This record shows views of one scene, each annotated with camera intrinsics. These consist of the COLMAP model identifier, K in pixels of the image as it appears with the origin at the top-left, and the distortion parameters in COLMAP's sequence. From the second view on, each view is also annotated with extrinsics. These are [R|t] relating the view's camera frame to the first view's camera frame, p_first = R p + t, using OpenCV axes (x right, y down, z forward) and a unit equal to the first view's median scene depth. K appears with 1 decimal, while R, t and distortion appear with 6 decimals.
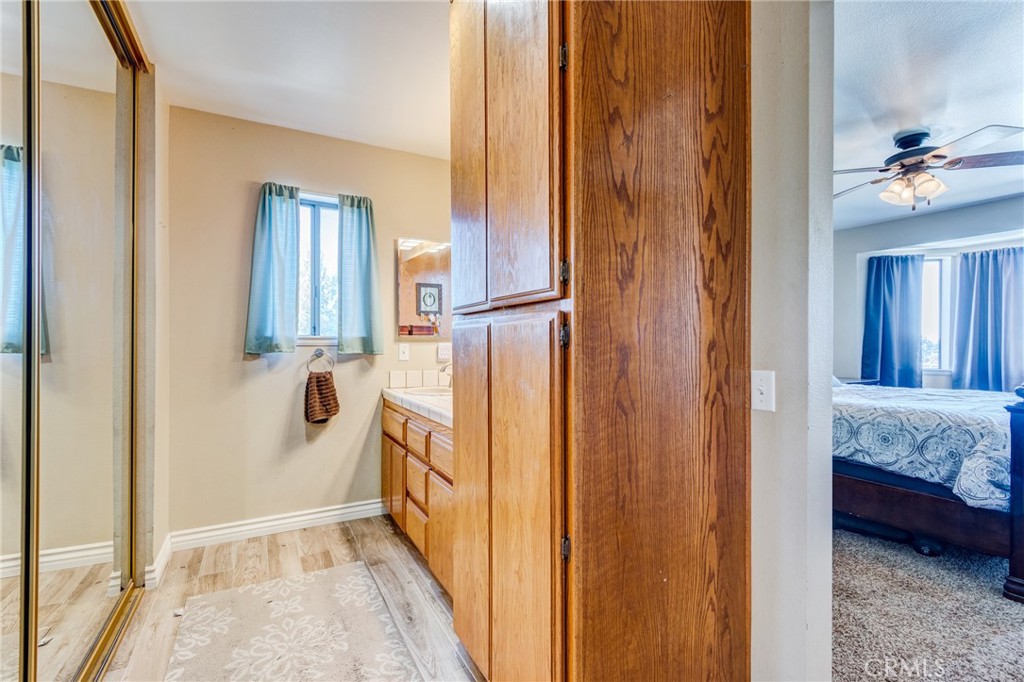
lens RADIAL K [[468.6, 0, 514.9], [0, 468.6, 341.3], [0, 0, 1]] dist [0.004409, -0.000375]
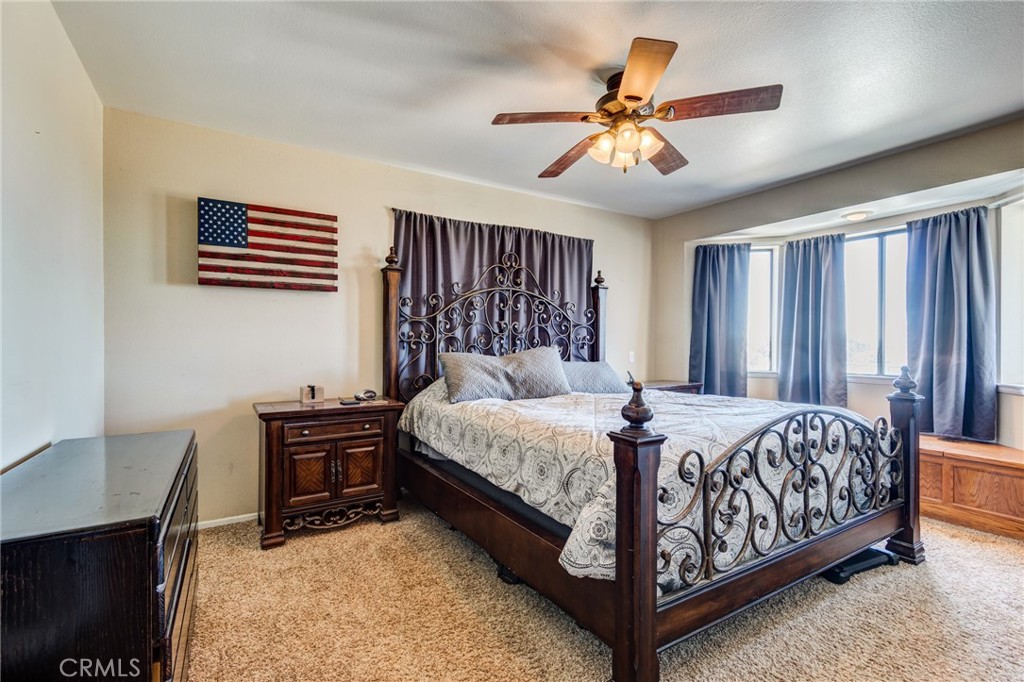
lens RADIAL K [[468.6, 0, 508.2], [0, 468.6, 343.9], [0, 0, 1]] dist [0.004409, -0.000375]
pose [[0.998176, -0.000704, 0.060373, 0.369860], [0.000371, 0.999985, 0.005522, 0.001950], [-0.060376, -0.005490, 0.998161, 0.140740]]
